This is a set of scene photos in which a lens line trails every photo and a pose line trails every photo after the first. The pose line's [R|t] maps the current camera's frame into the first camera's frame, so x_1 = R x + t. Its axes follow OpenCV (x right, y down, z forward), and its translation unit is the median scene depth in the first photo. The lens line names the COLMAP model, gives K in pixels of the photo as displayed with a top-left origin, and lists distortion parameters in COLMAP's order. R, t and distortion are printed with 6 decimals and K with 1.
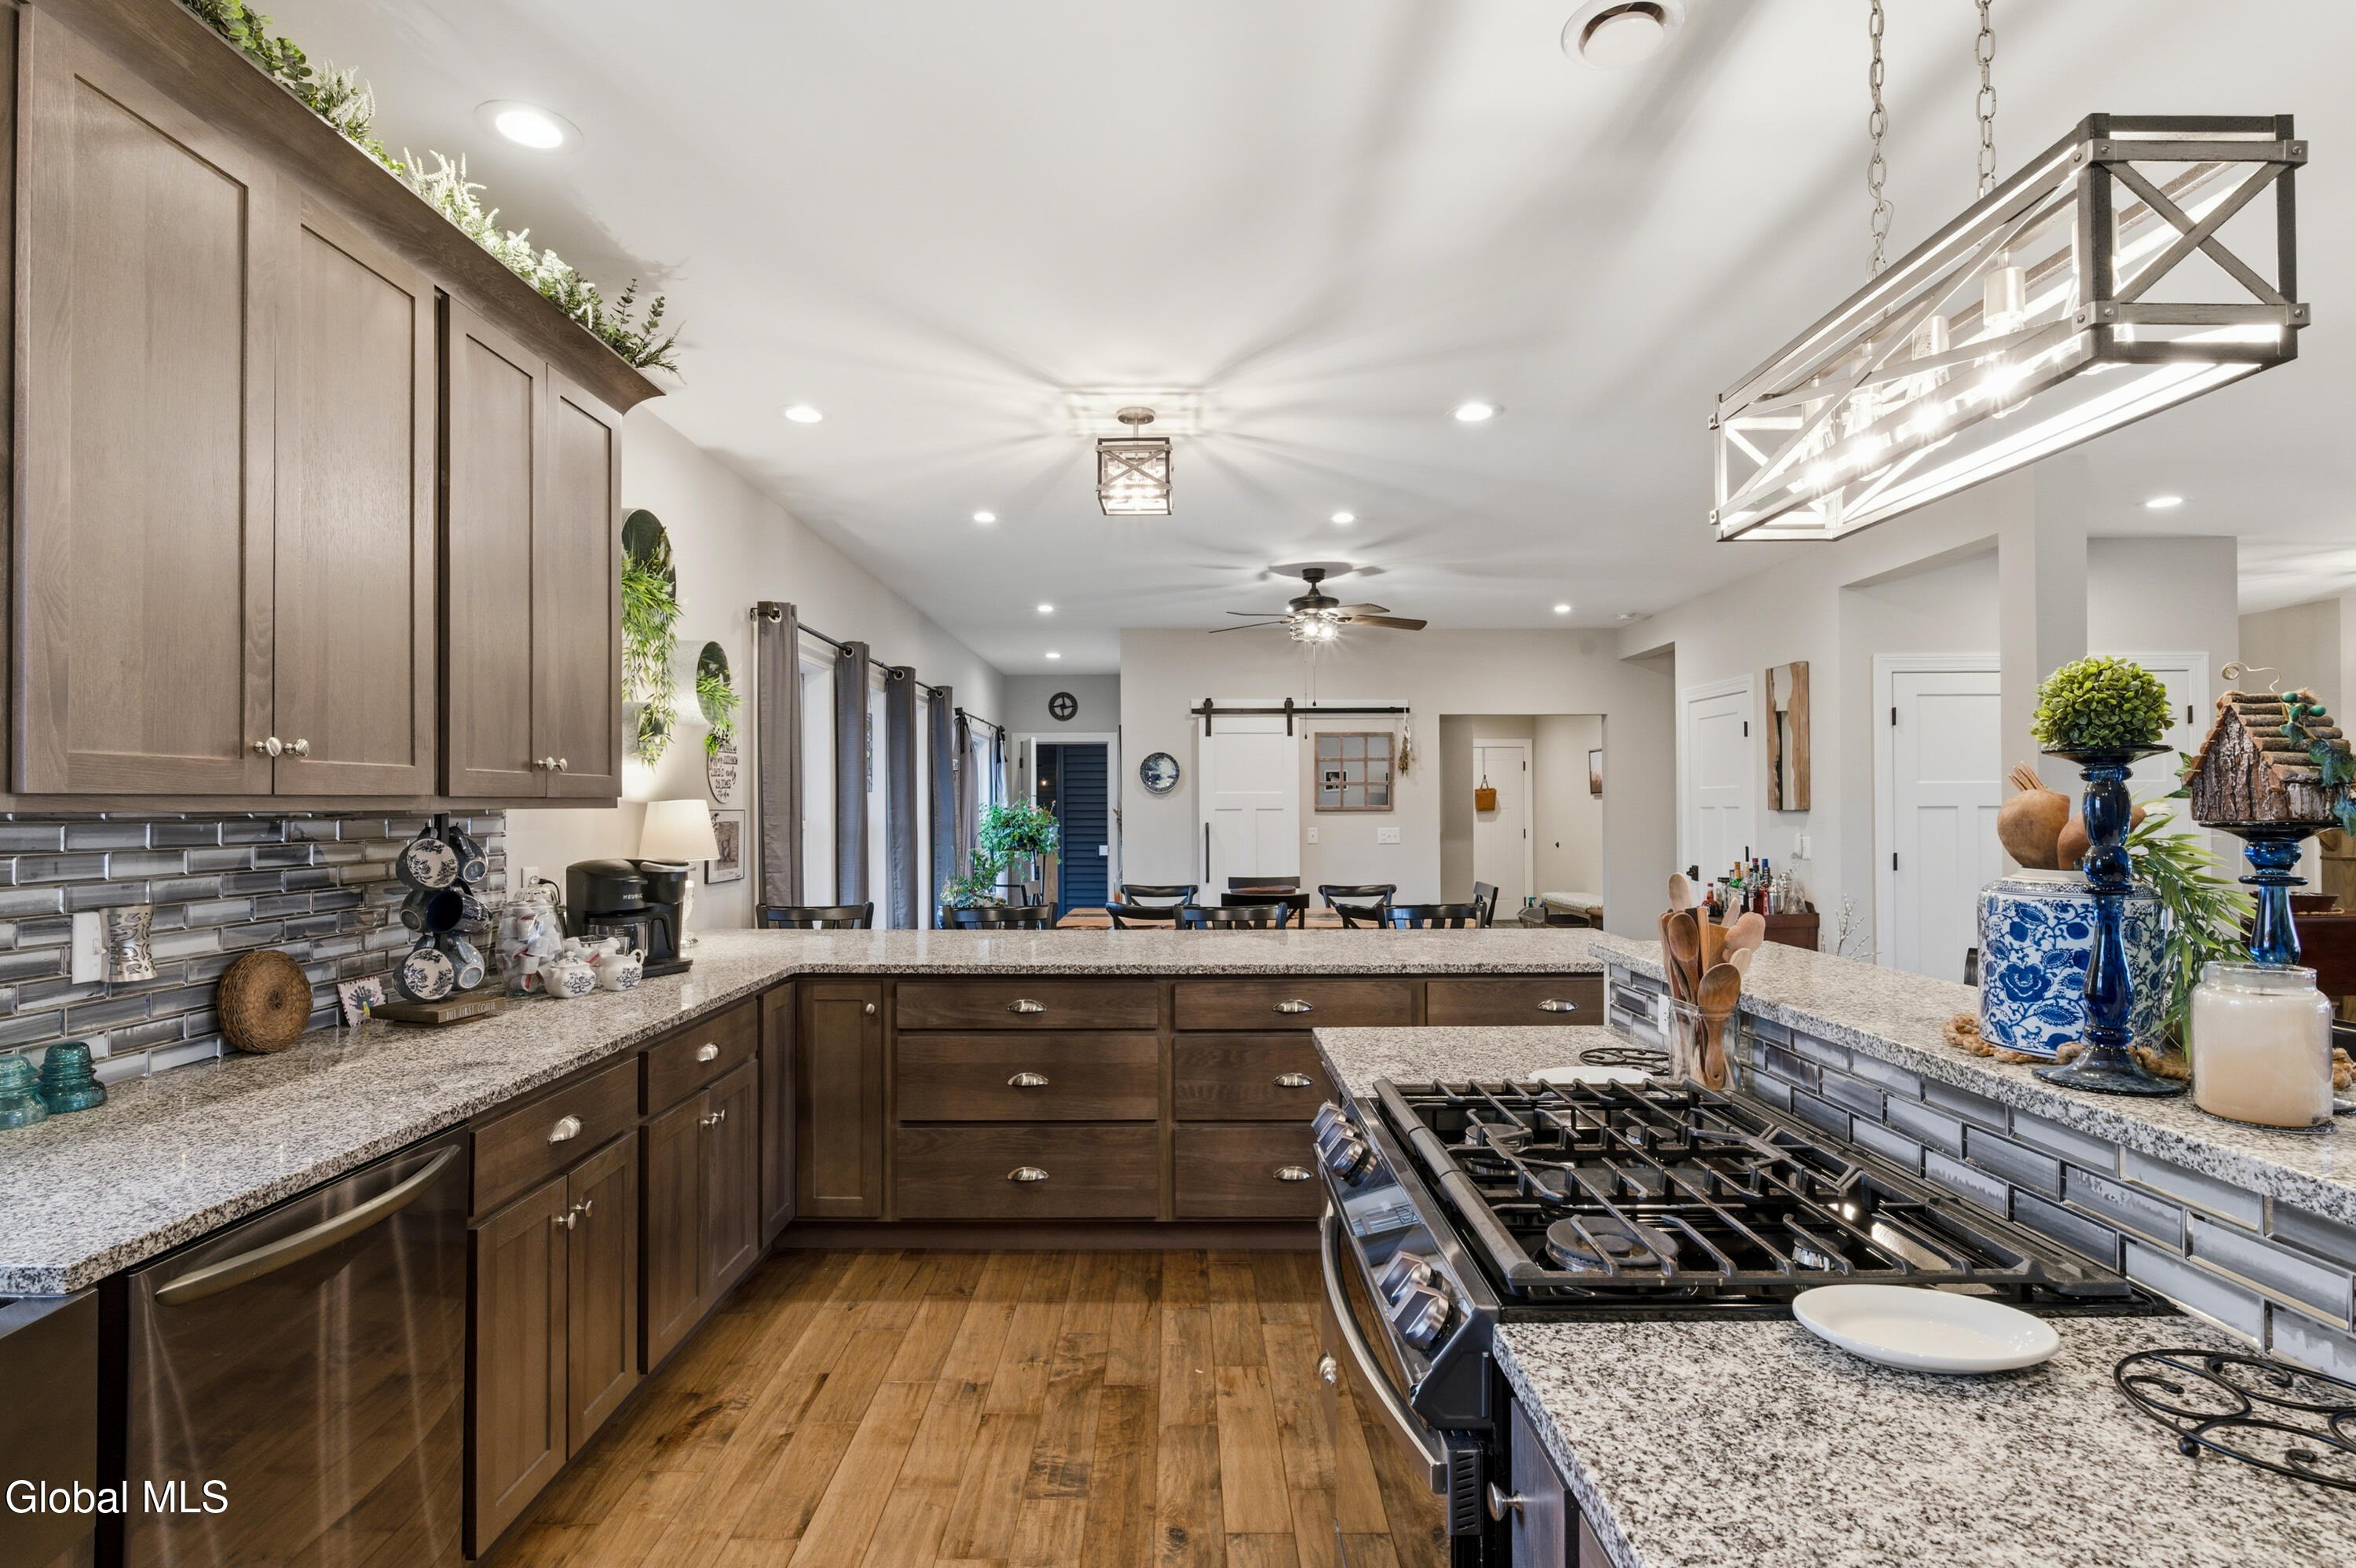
lens RADIAL K [[1122.4, 0, 1184.2], [0, 1122.4, 804.8], [0, 0, 1]] dist [-0.003114, 0.000447]
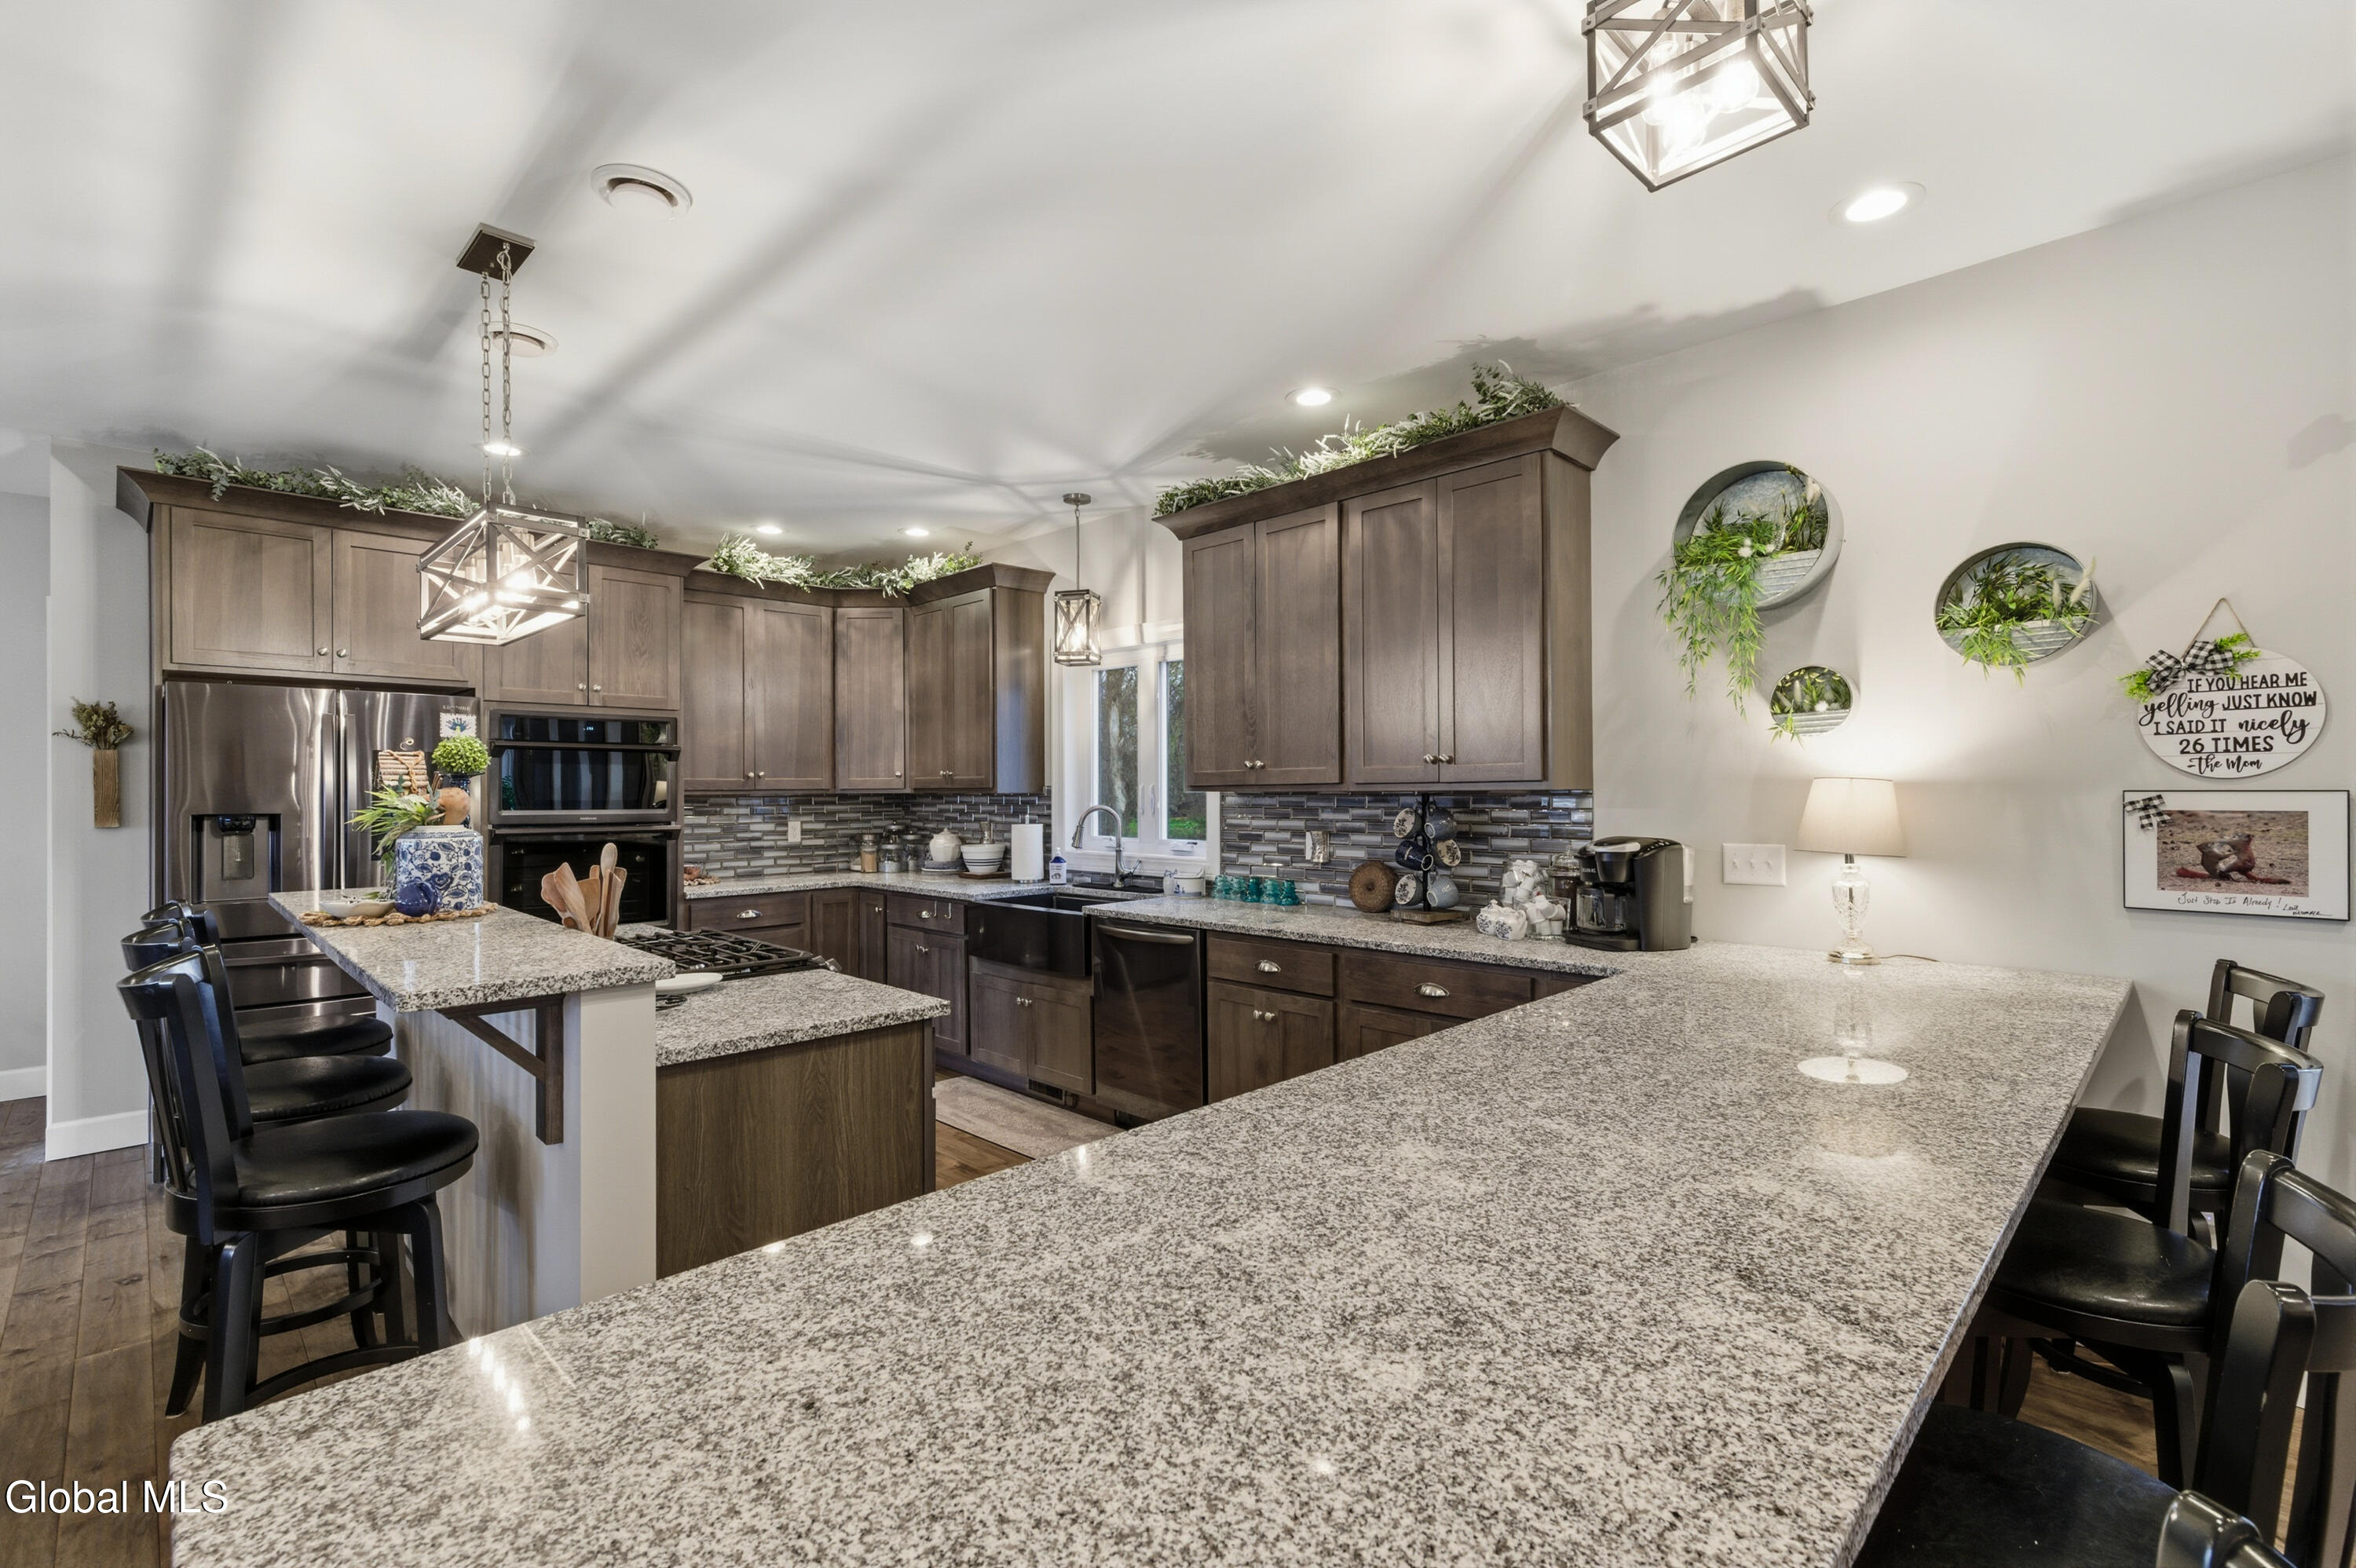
lens RADIAL K [[1044.3, 0, 1178.3], [0, 1044.3, 790.8], [0, 0, 1]] dist [0.010314, -0.000390]
pose [[-0.714371, 0.002815, -0.699762, 0.528098], [0.005567, 0.999983, -0.001660, 0.004165], [0.699745, -0.005082, -0.714374, 1.513027]]
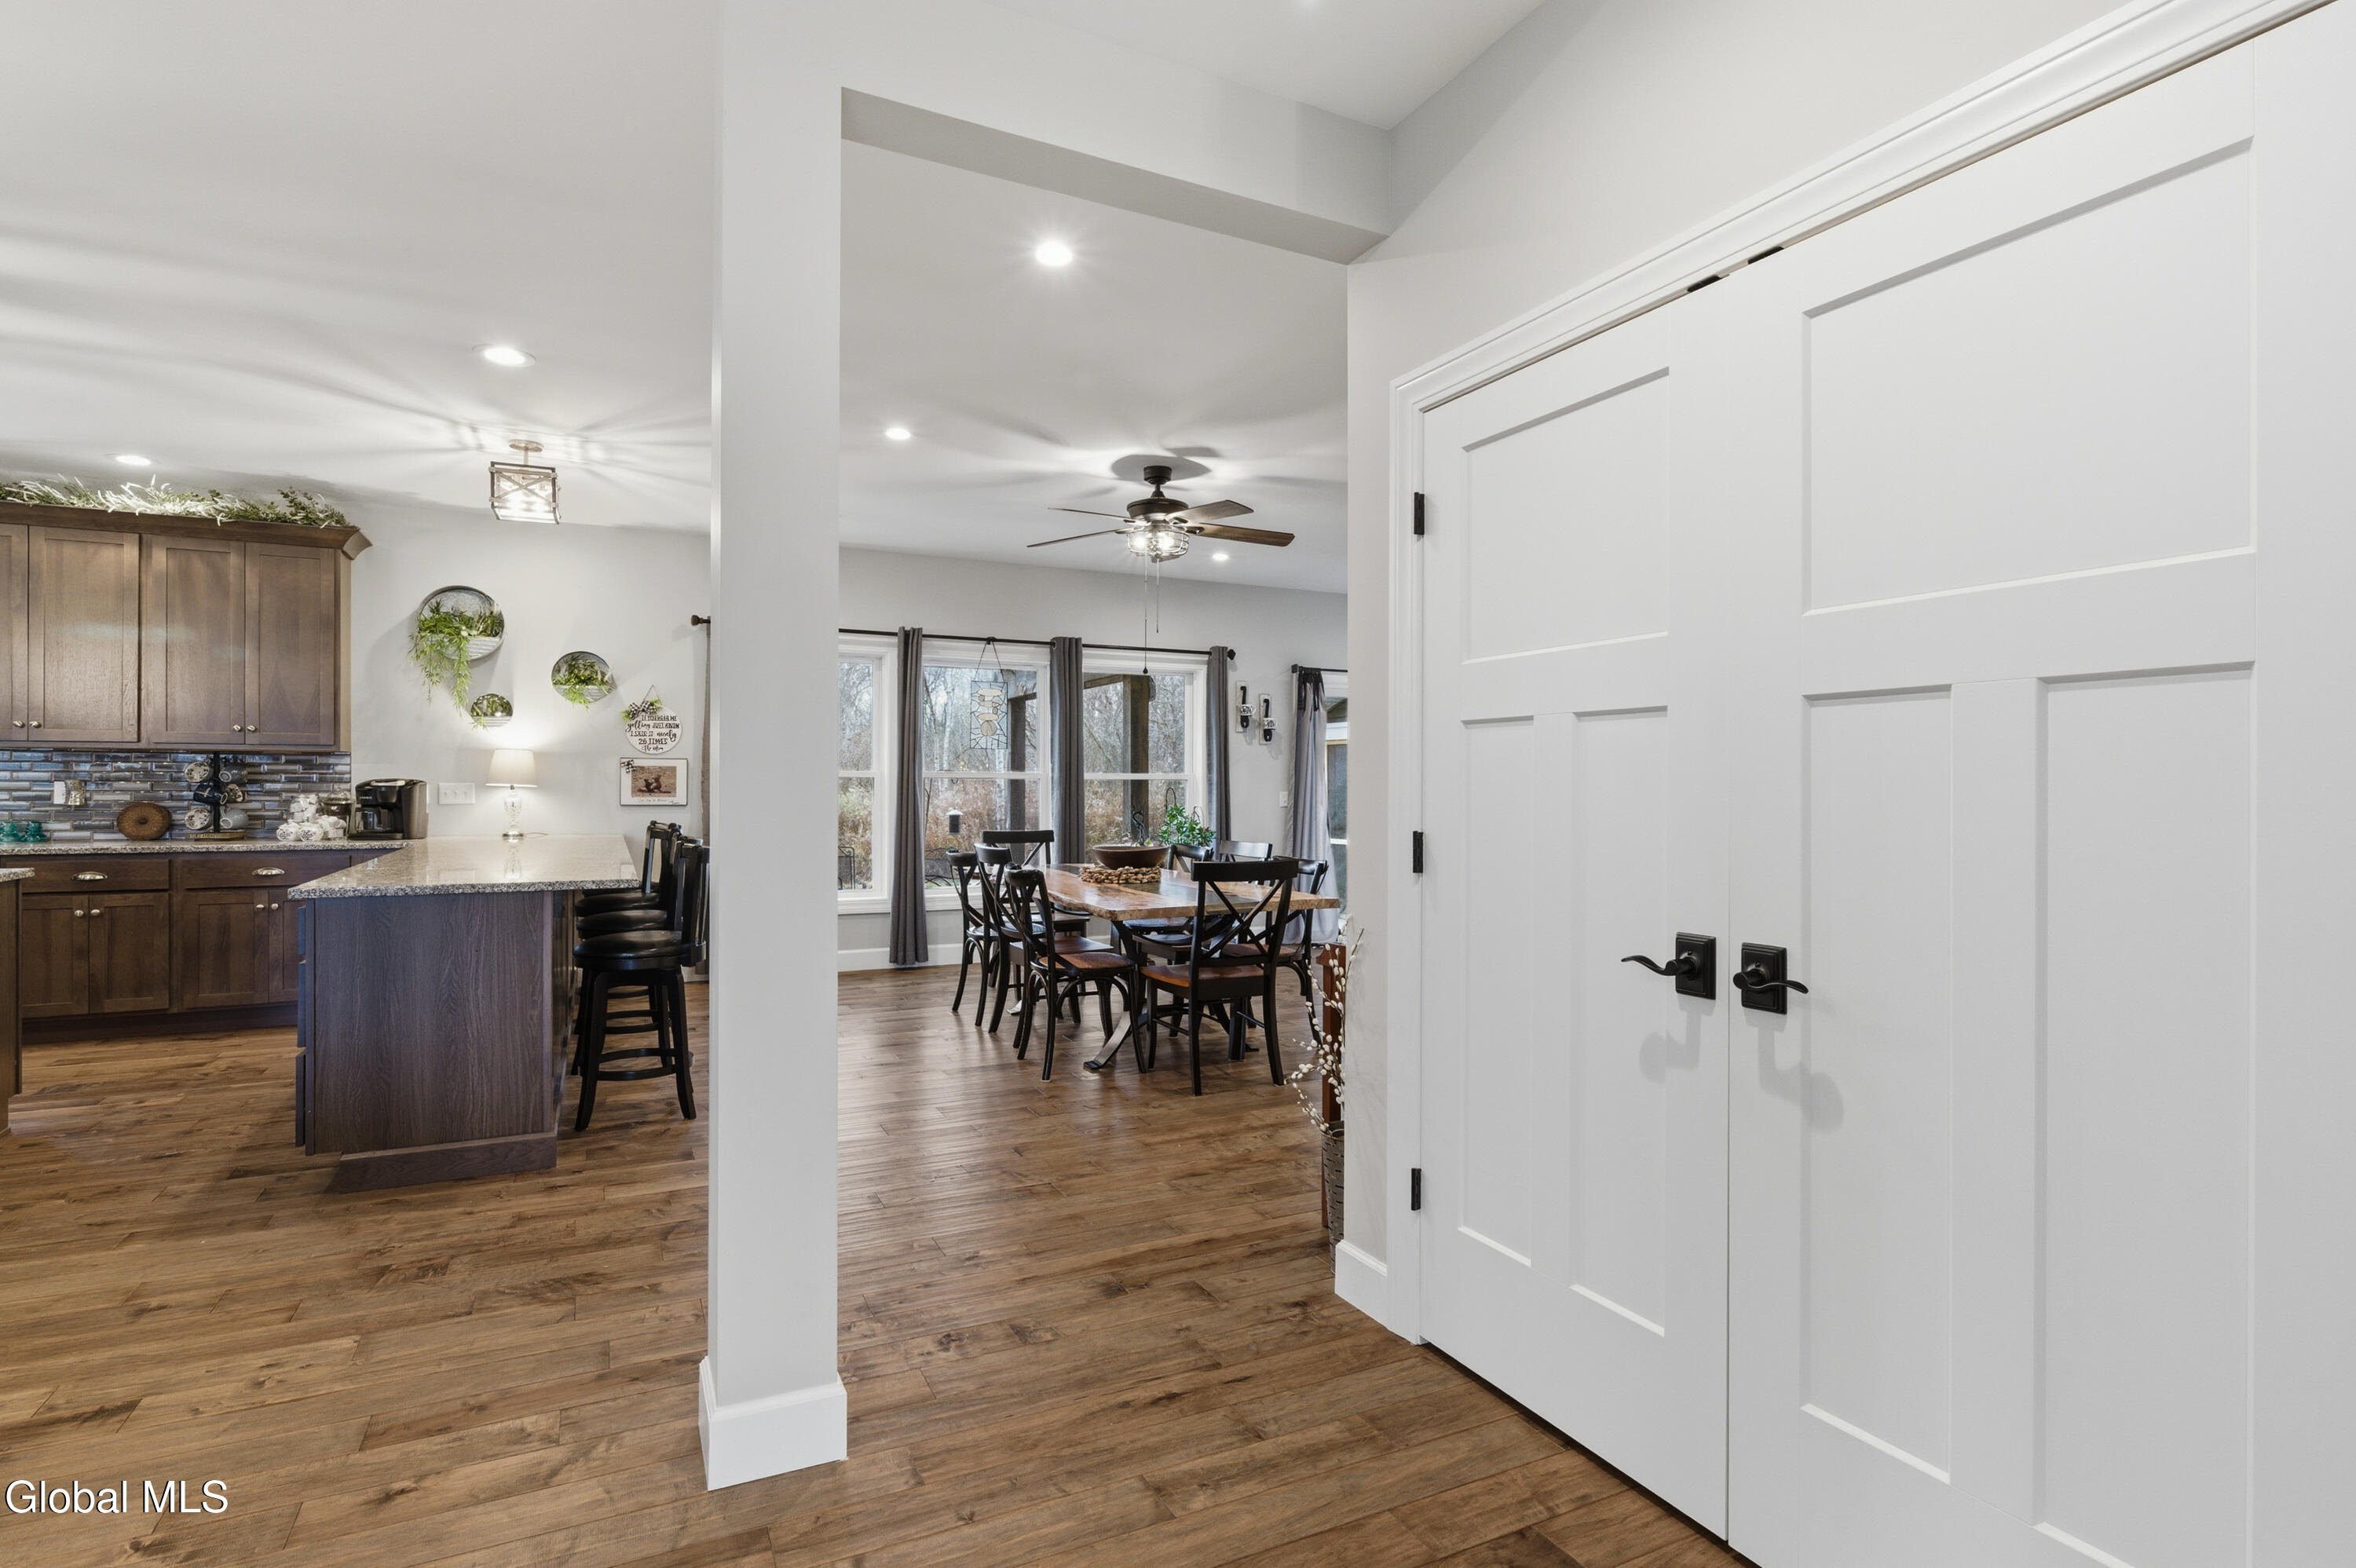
lens RADIAL K [[1187.8, 0, 1261.6], [0, 1187.8, 788.5], [0, 0, 1]] dist [0.000032, -0.000118]
pose [[0.459648, 0.007044, -0.888073, 2.081126], [-0.007161, 0.999965, 0.004225, 0.048774], [0.888072, 0.004418, 0.459683, 1.486709]]
